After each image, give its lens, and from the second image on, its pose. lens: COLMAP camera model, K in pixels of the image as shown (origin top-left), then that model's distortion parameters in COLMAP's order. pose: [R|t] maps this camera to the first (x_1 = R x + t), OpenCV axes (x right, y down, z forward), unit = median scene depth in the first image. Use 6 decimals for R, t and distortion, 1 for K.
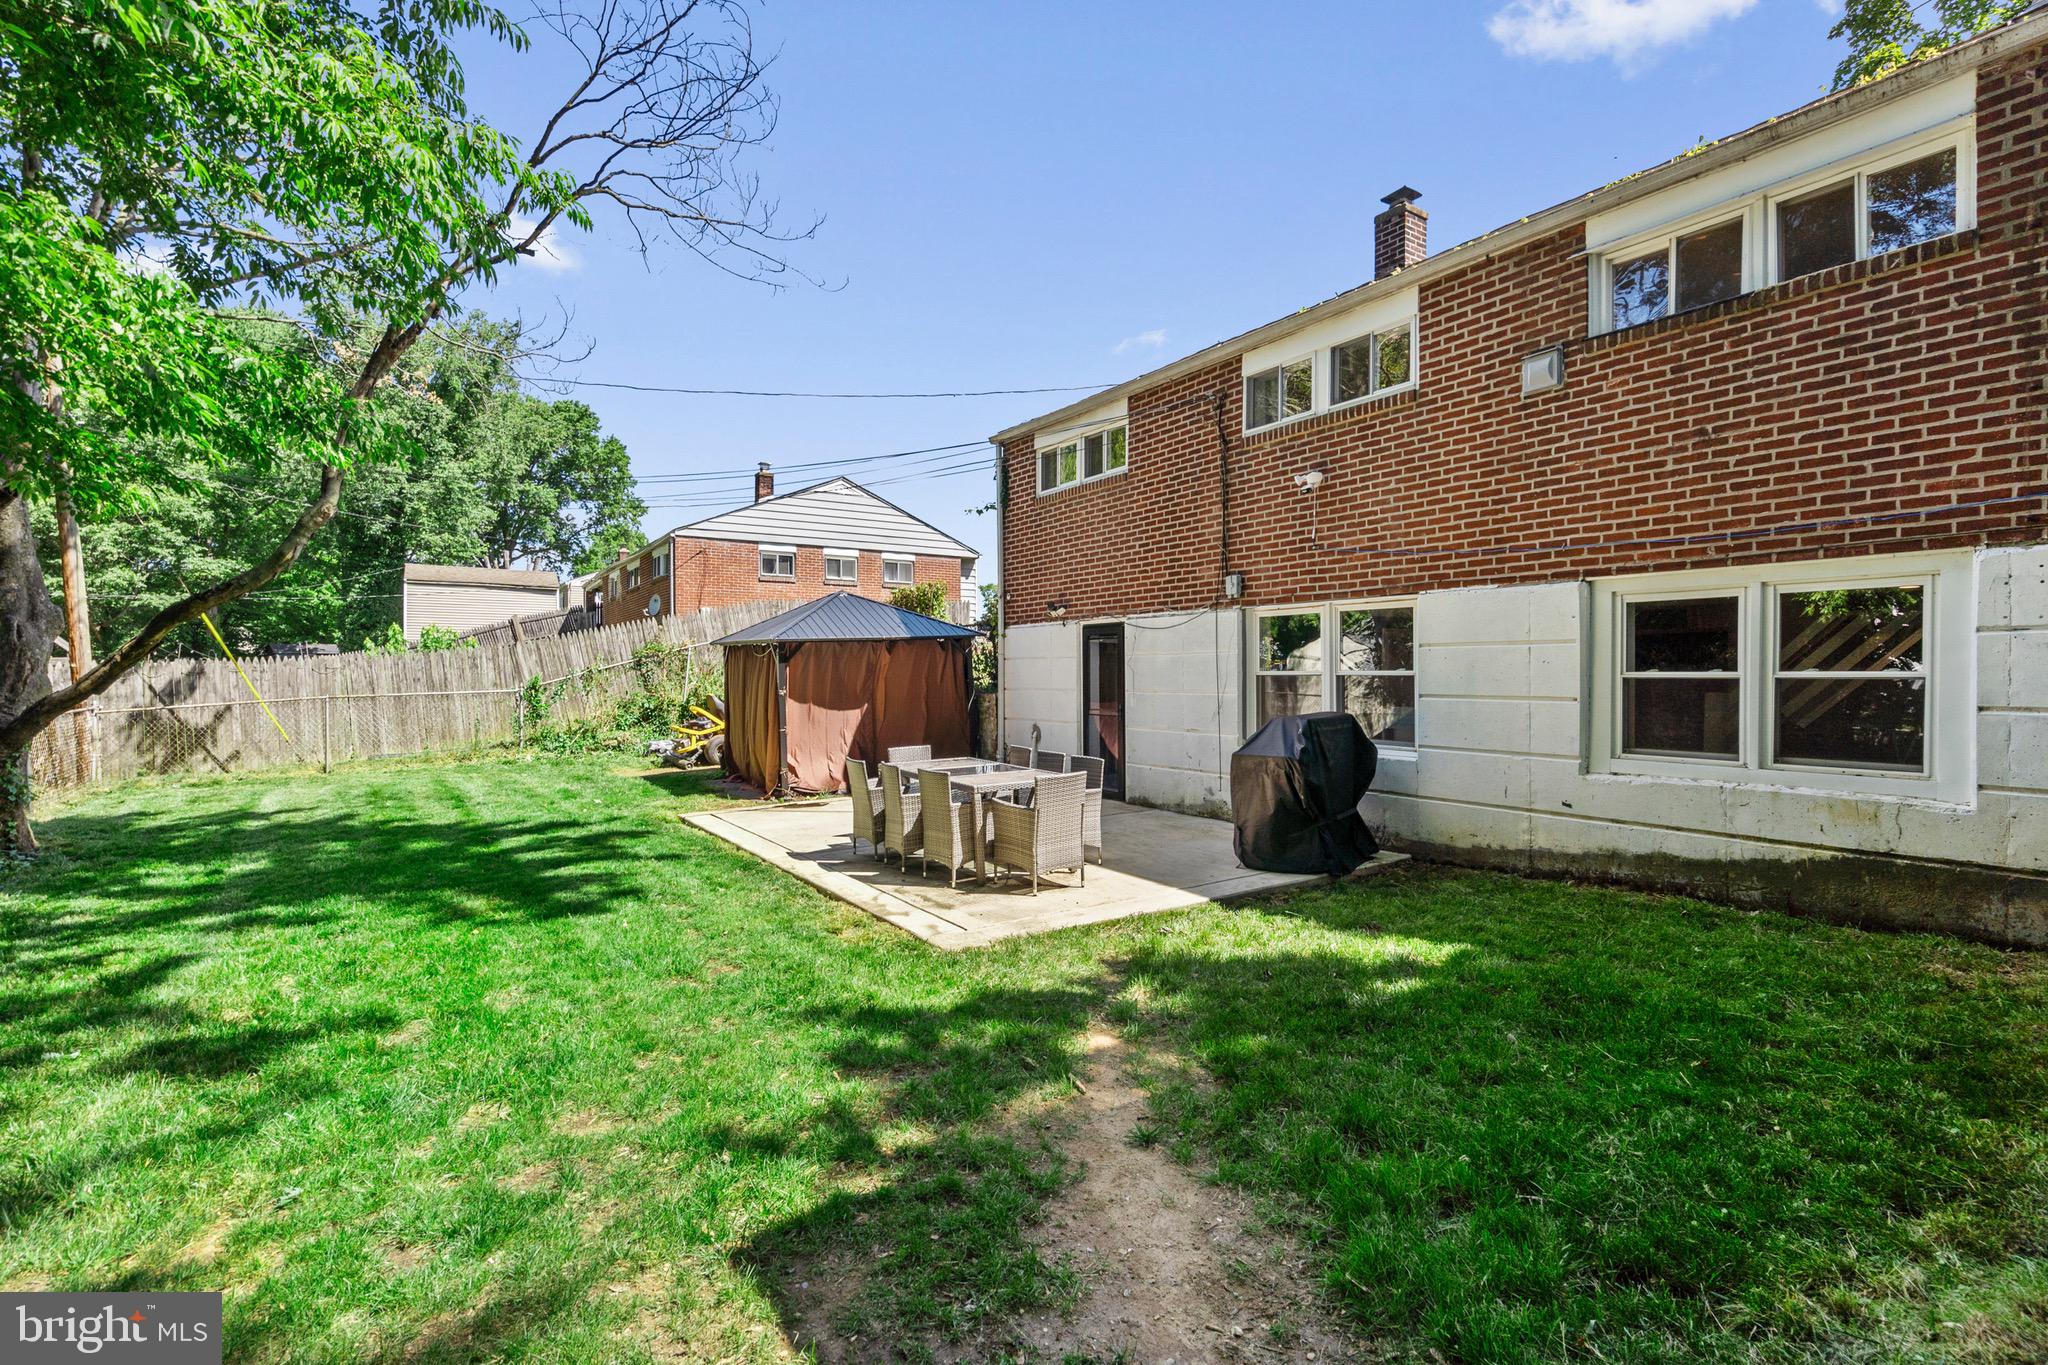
lens RADIAL K [[945.5, 0, 1019.7], [0, 945.5, 680.0], [0, 0, 1]] dist [-0.004558, 0.002526]
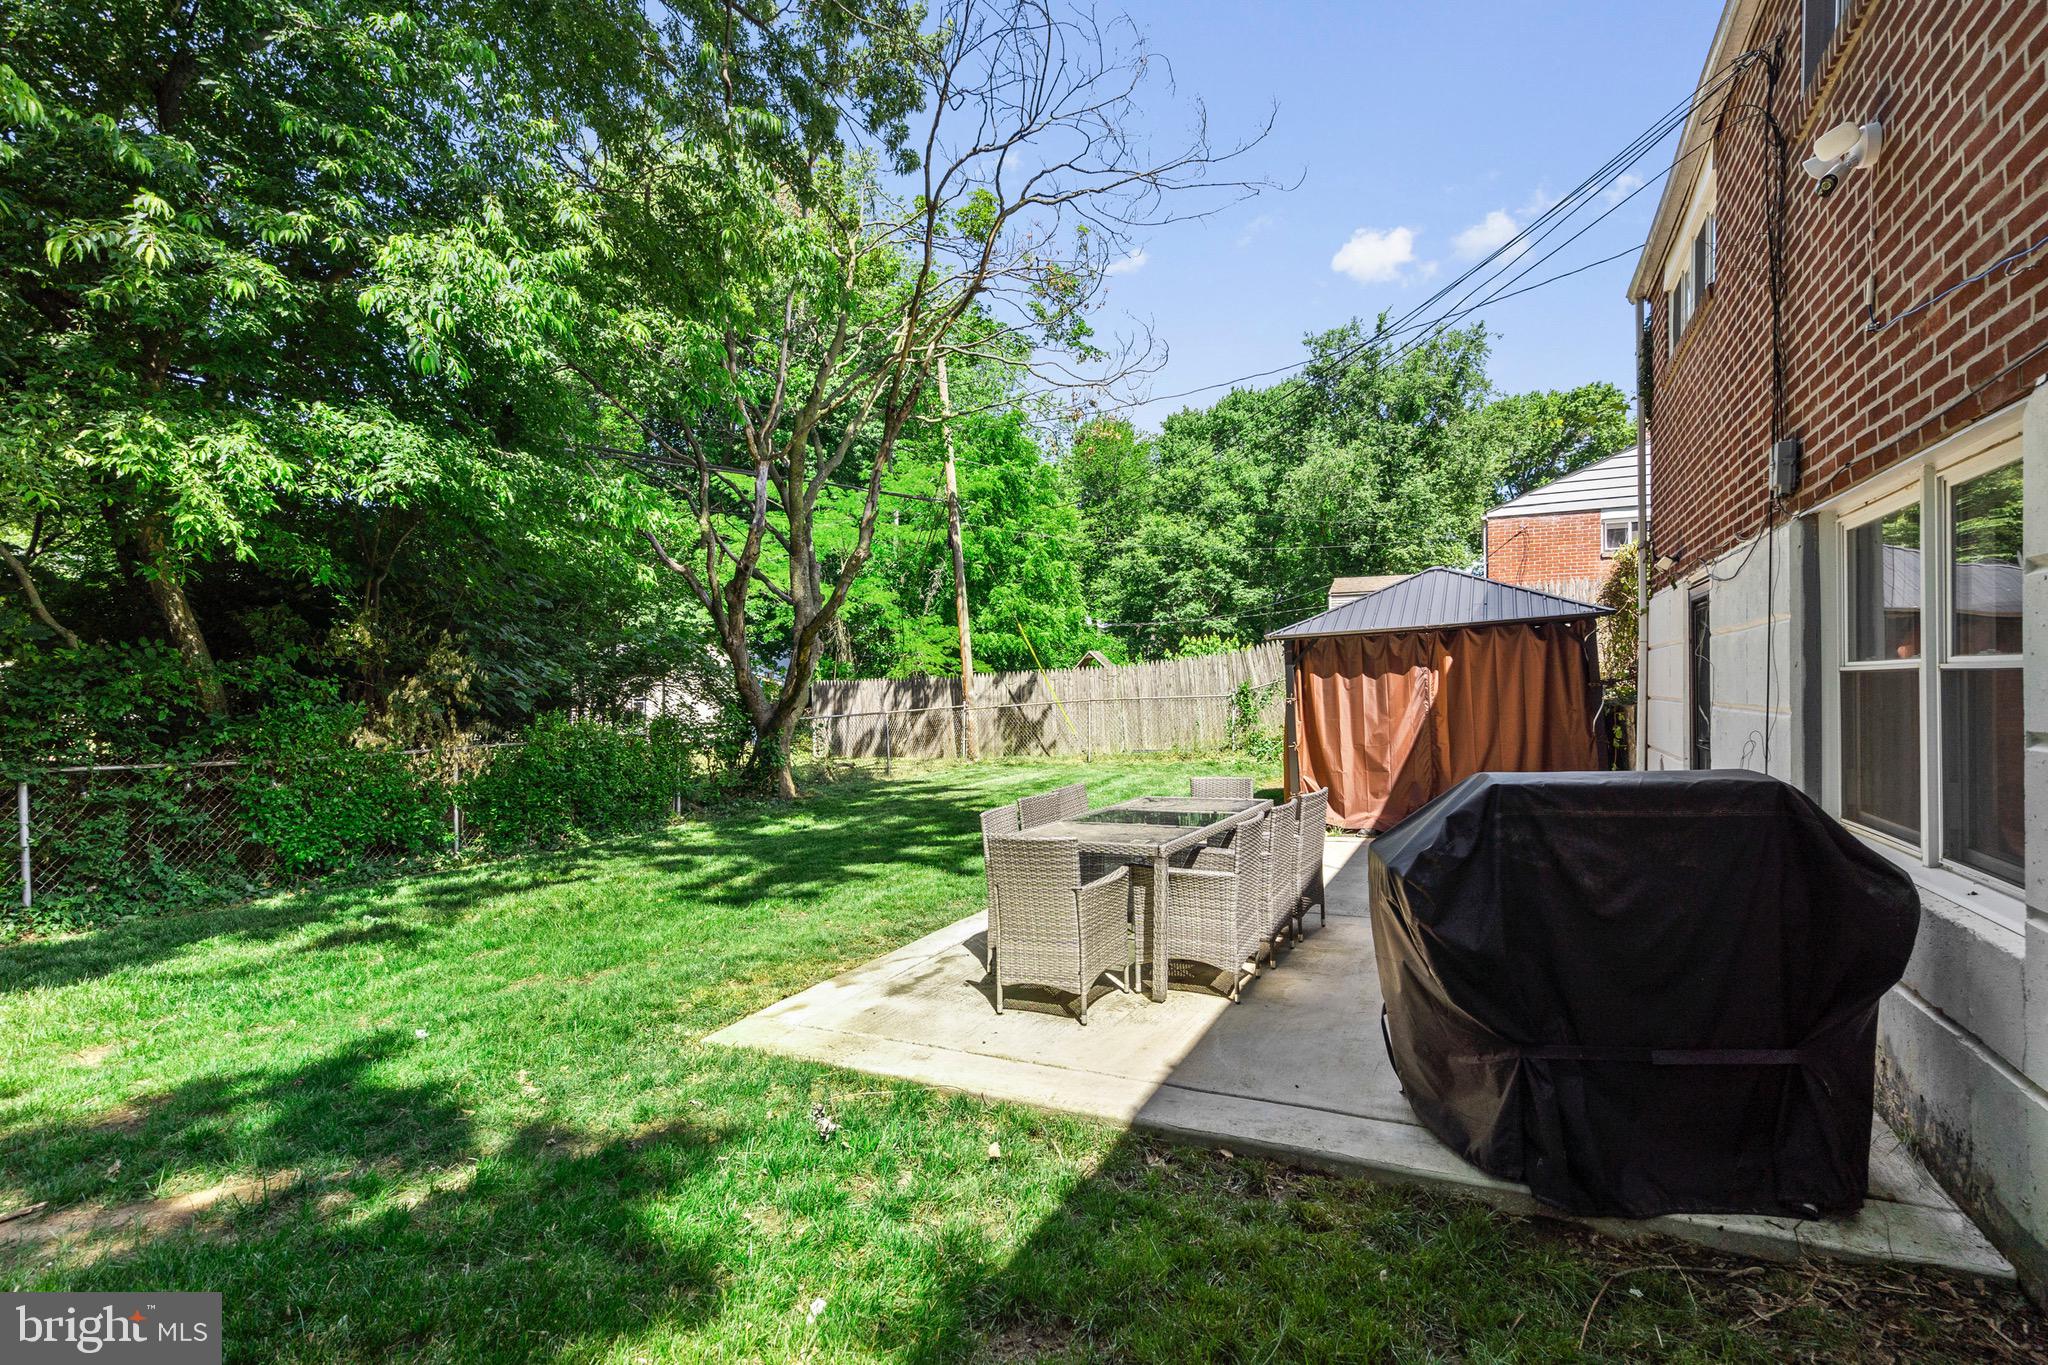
lens RADIAL K [[945.5, 0, 1030.7], [0, 945.5, 682.4], [0, 0, 1]] dist [-0.004558, 0.002526]
pose [[0.513247, -0.005091, -0.858226, 0.273162], [0.004647, 0.999984, -0.003153, -0.000866], [0.858228, -0.002370, 0.513262, 0.311996]]
